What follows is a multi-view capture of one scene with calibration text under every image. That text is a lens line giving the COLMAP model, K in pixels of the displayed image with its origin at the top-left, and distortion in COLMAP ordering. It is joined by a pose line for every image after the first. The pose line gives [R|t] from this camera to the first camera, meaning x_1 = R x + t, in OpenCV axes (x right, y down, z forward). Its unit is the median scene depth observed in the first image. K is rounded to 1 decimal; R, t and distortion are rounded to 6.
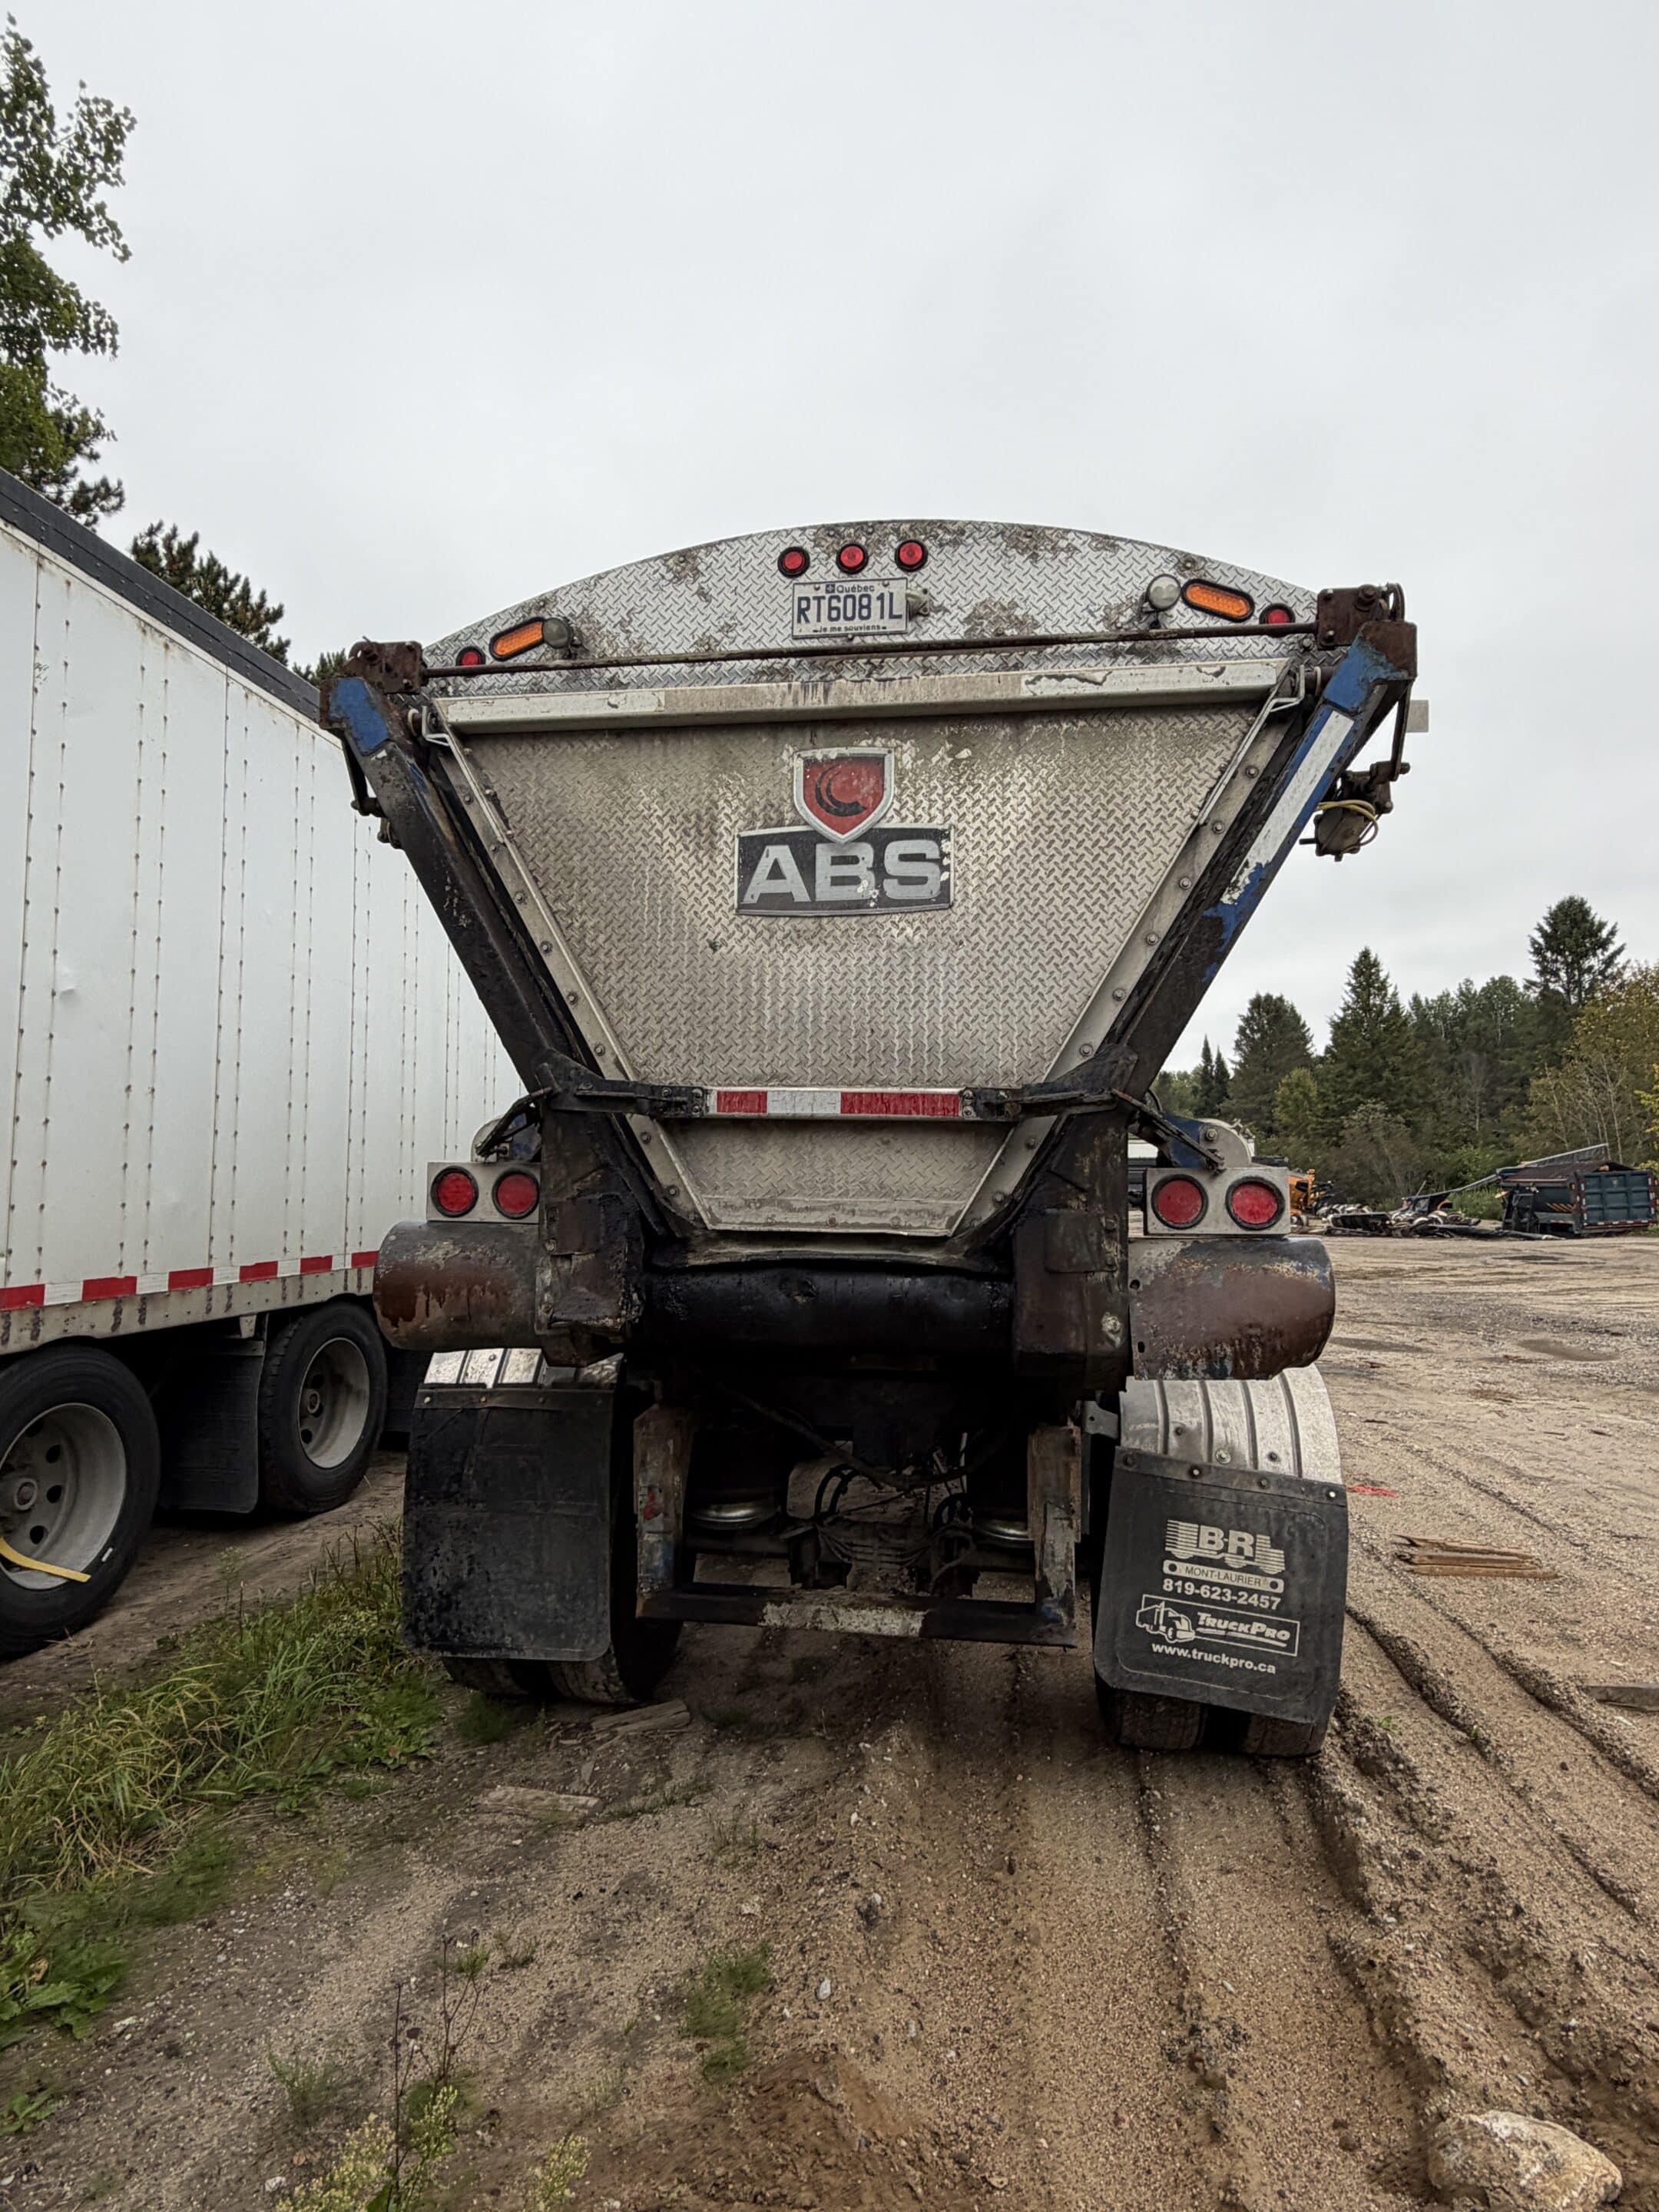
lens RADIAL K [[1246.4, 0, 819.7], [0, 1246.4, 1092.2], [0, 0, 1]] dist [-0.000593, 0.001465]
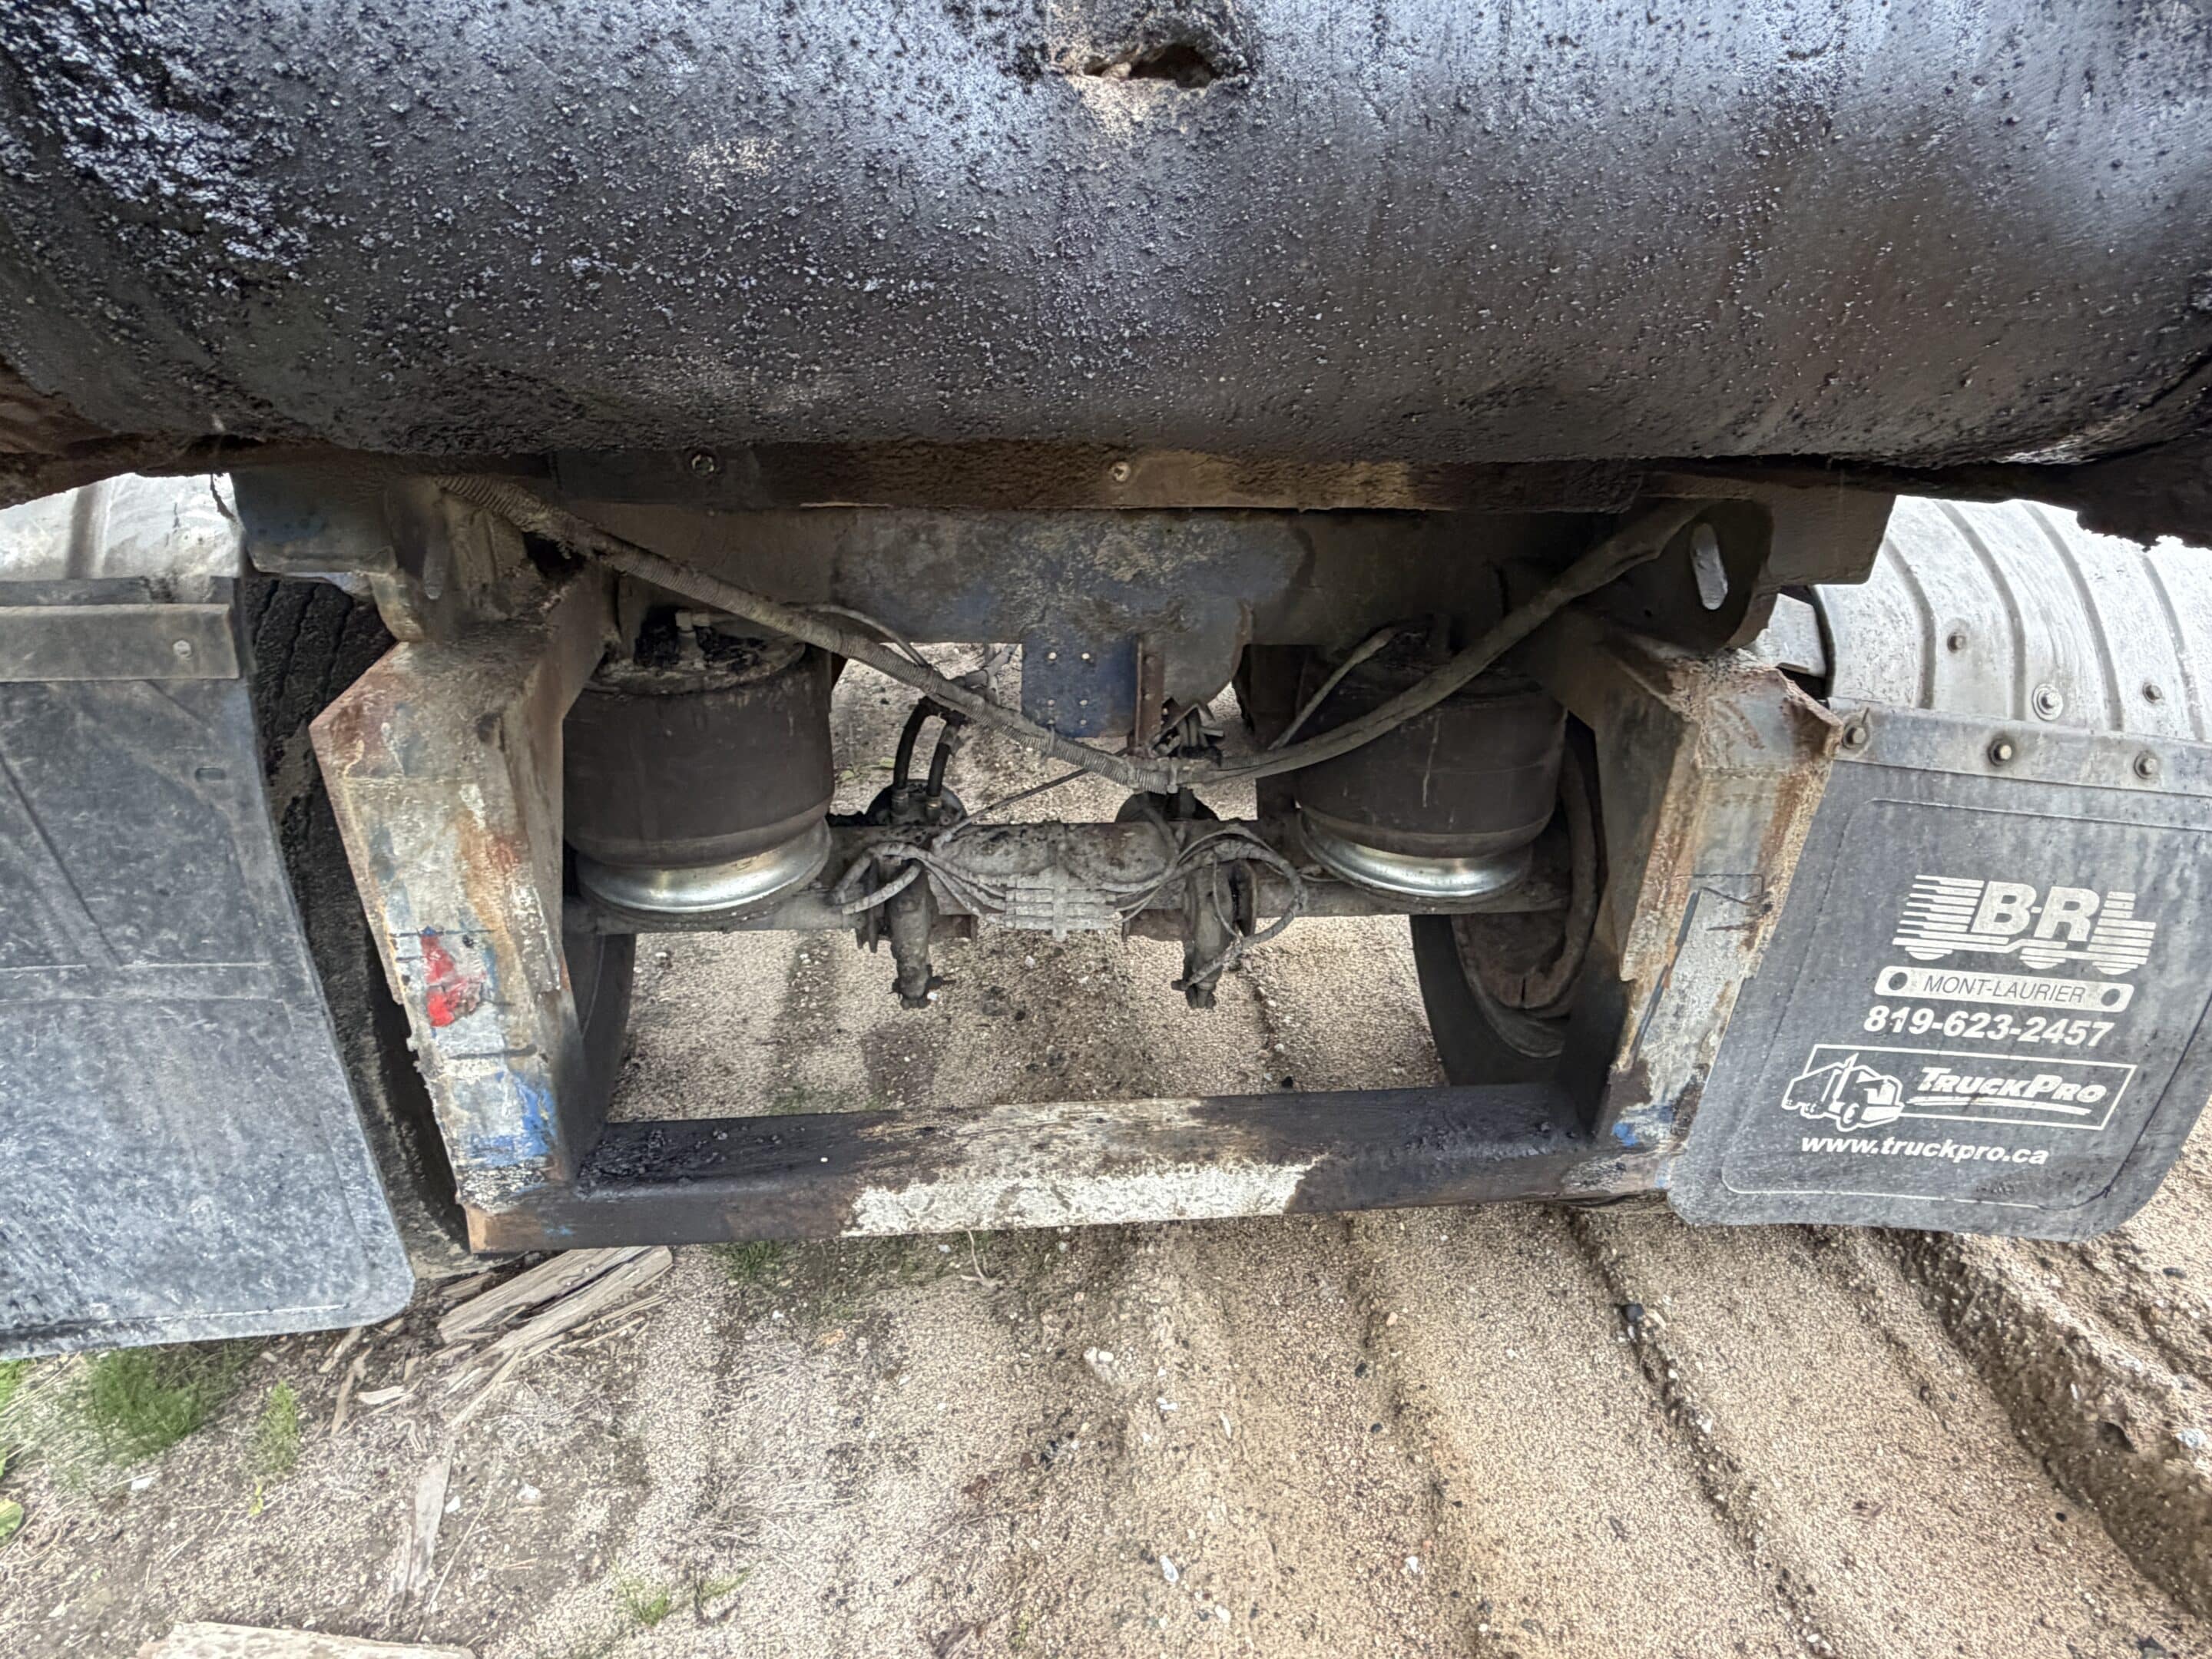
lens RADIAL K [[1246.4, 0, 1094.3], [0, 1246.4, 830.8], [0, 0, 1]] dist [-0.000593, 0.001465]
pose [[0.967628, -0.096761, 0.233096, -0.052791], [-0.032760, 0.867617, 0.496153, 0.151704], [-0.250247, -0.487727, 0.836360, 0.757760]]
